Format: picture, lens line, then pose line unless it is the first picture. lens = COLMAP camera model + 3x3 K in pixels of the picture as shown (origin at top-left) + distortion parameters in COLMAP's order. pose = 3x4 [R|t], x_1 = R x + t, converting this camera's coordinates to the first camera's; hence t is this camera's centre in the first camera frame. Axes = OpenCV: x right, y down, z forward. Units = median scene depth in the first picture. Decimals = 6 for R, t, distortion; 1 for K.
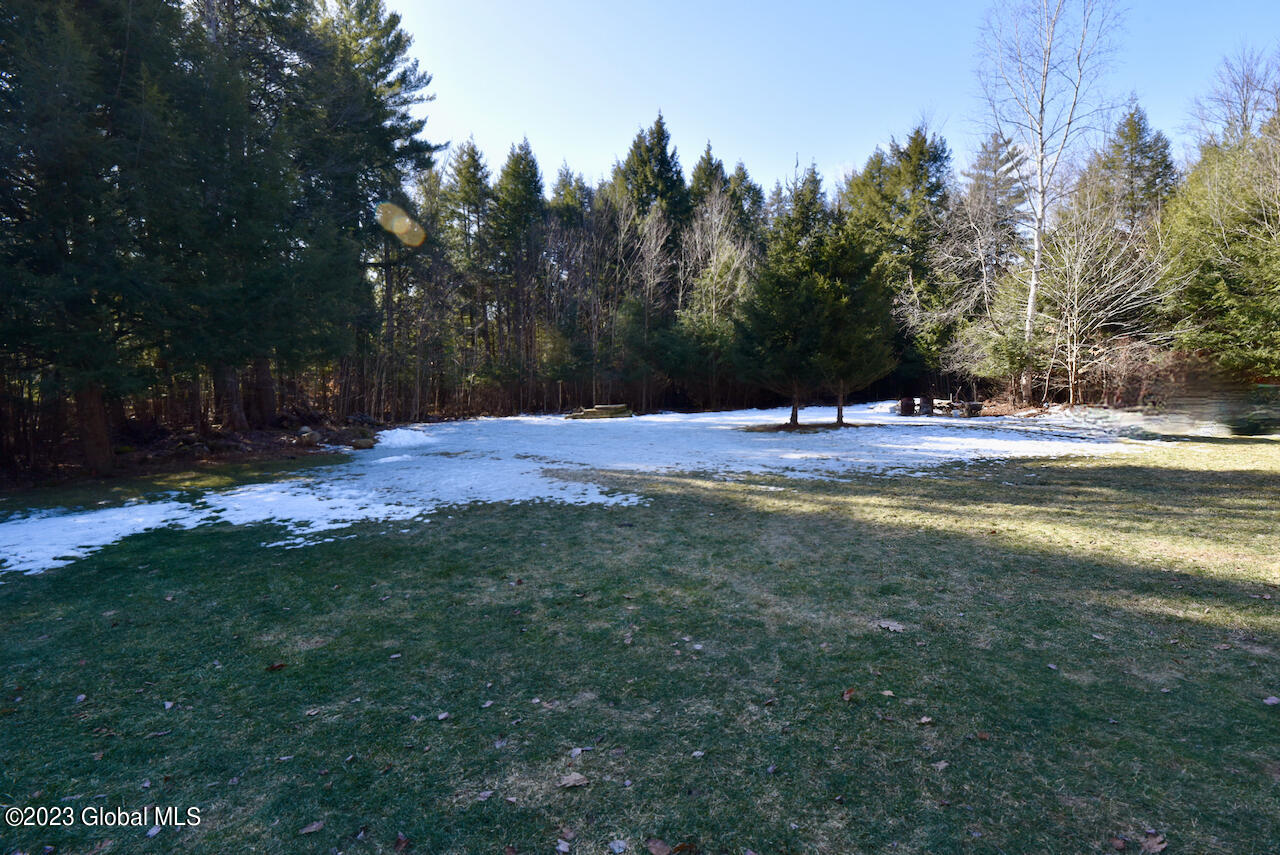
lens RADIAL K [[625.2, 0, 639.2], [0, 625.2, 421.8], [0, 0, 1]] dist [-0.020241, -0.000217]
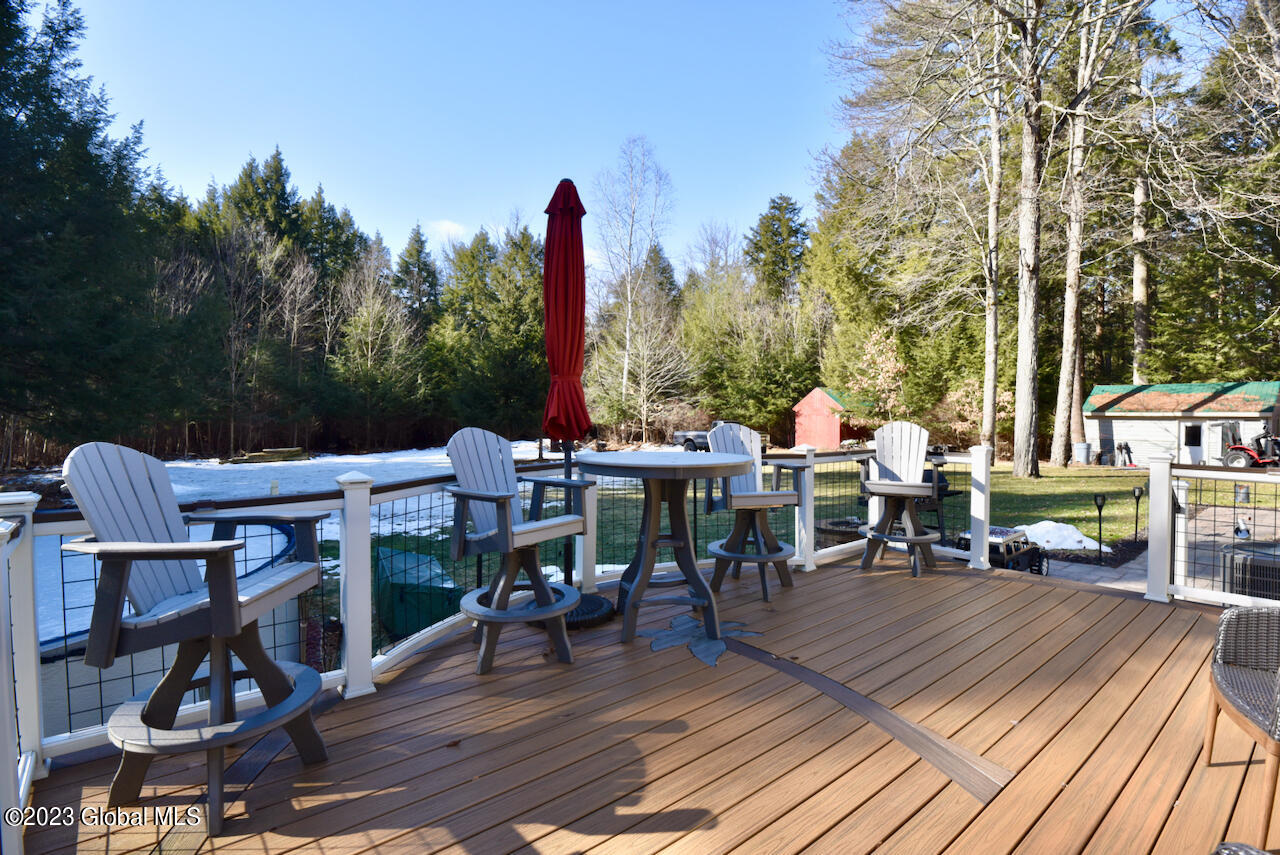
lens RADIAL K [[625.2, 0, 640.9], [0, 625.2, 431.5], [0, 0, 1]] dist [-0.020241, -0.000217]
pose [[0.763394, 0.000558, 0.645933, -0.242681], [0.032077, 0.998733, -0.038773, 0.003041], [-0.645136, 0.050319, 0.762409, -0.125403]]
